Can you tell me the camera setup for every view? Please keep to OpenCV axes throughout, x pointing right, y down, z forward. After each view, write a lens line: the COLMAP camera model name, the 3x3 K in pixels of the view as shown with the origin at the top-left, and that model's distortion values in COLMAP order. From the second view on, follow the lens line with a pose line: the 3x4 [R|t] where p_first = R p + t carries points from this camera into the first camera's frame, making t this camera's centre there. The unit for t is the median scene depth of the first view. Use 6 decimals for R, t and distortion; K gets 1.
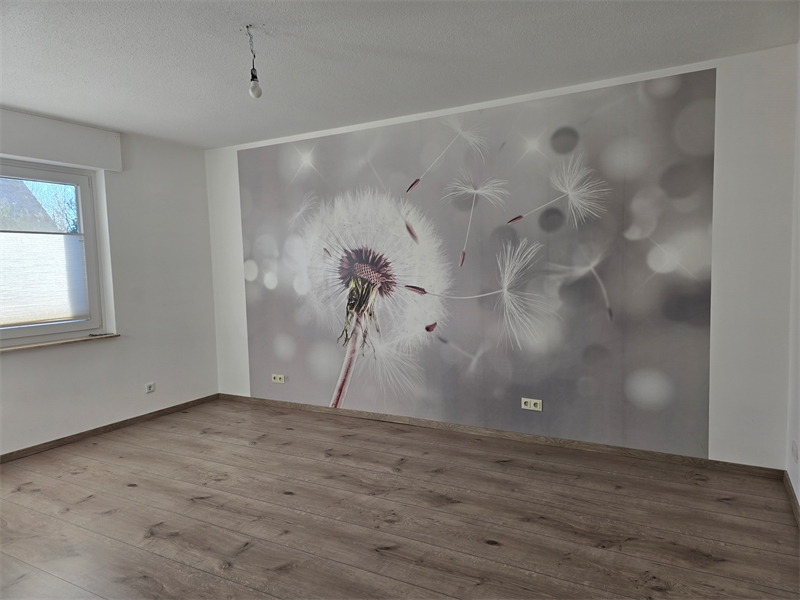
lens RADIAL K [[541.9, 0, 398.8], [0, 541.9, 300.0], [0, 0, 1]] dist [0.049258, -0.010197]
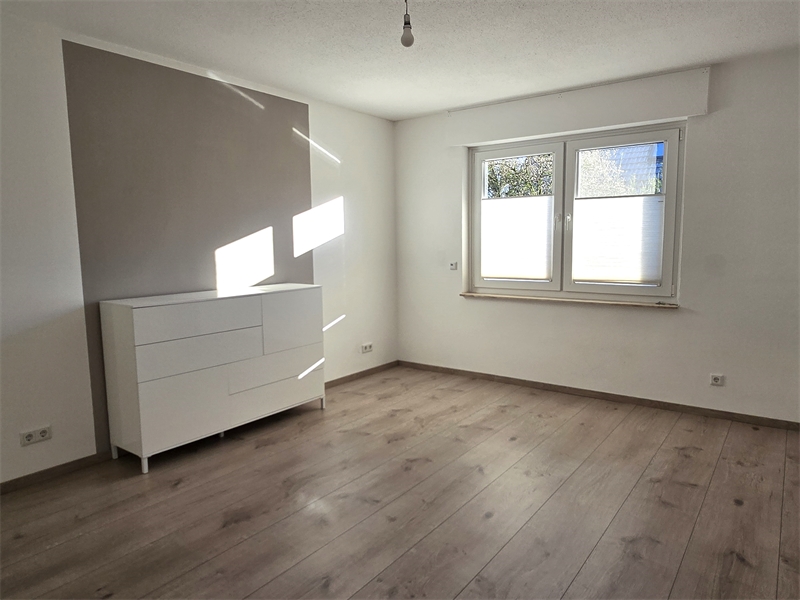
lens RADIAL K [[539.8, 0, 398.2], [0, 539.8, 300.8], [0, 0, 1]] dist [-0.009359, -0.001942]
pose [[-0.128931, 0.145145, -0.980974, 0.412394], [-0.050357, 0.986996, 0.152655, -0.059290], [0.990374, 0.069081, -0.119945, 0.689210]]
